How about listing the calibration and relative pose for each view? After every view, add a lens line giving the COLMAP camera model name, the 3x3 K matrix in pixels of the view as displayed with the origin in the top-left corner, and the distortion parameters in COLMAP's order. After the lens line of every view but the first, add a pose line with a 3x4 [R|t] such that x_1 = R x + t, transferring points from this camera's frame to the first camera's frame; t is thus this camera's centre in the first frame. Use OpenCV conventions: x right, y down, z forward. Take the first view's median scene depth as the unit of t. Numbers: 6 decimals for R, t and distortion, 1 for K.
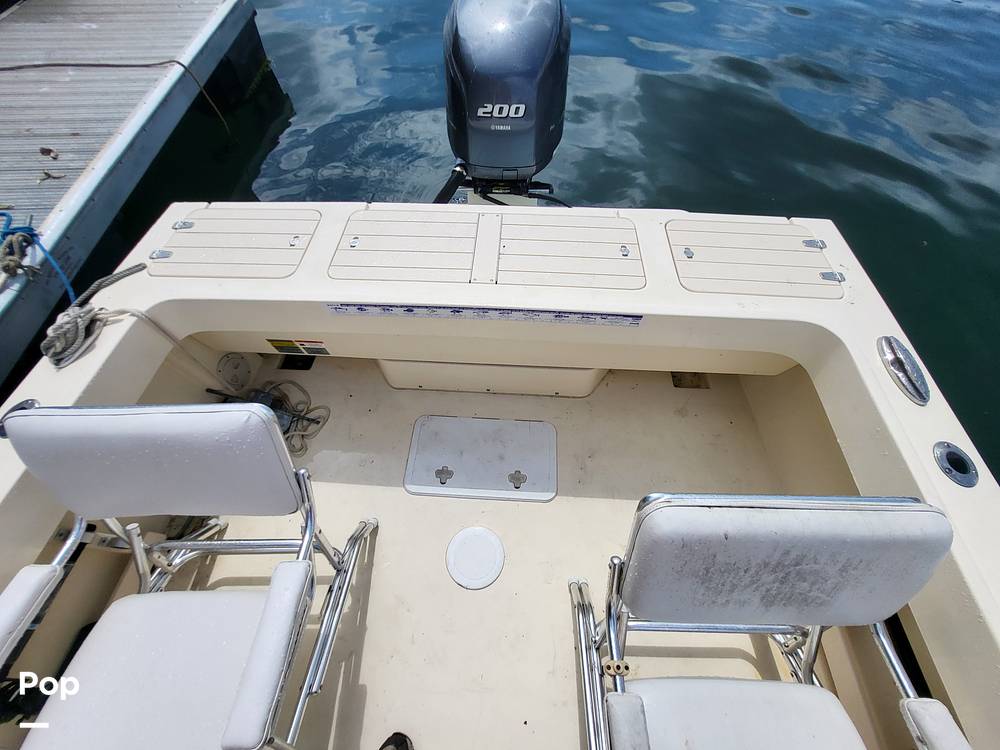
lens RADIAL K [[390.6, 0, 498.1], [0, 390.6, 375.0], [0, 0, 1]] dist [-0.001964, 0.000072]
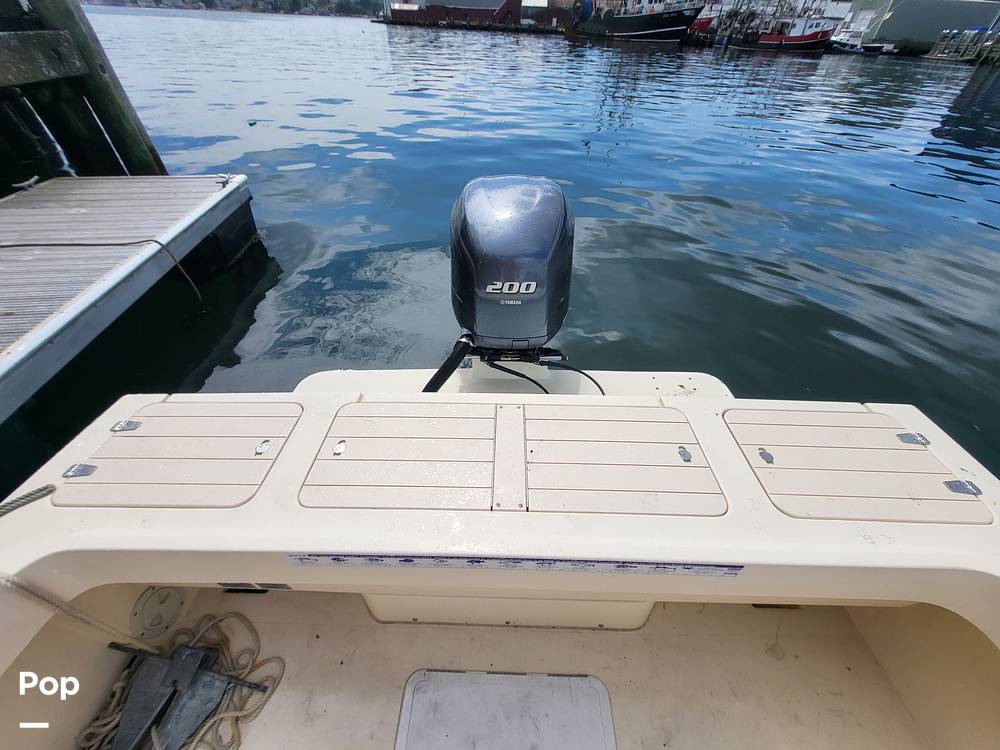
lens RADIAL K [[390.6, 0, 499.9], [0, 390.6, 375.8], [0, 0, 1]] dist [-0.001964, 0.000072]
pose [[0.999394, -0.018934, 0.029196, -0.054019], [0.026997, 0.951258, -0.307211, -0.184711], [-0.021956, 0.307813, 0.951193, 0.163507]]
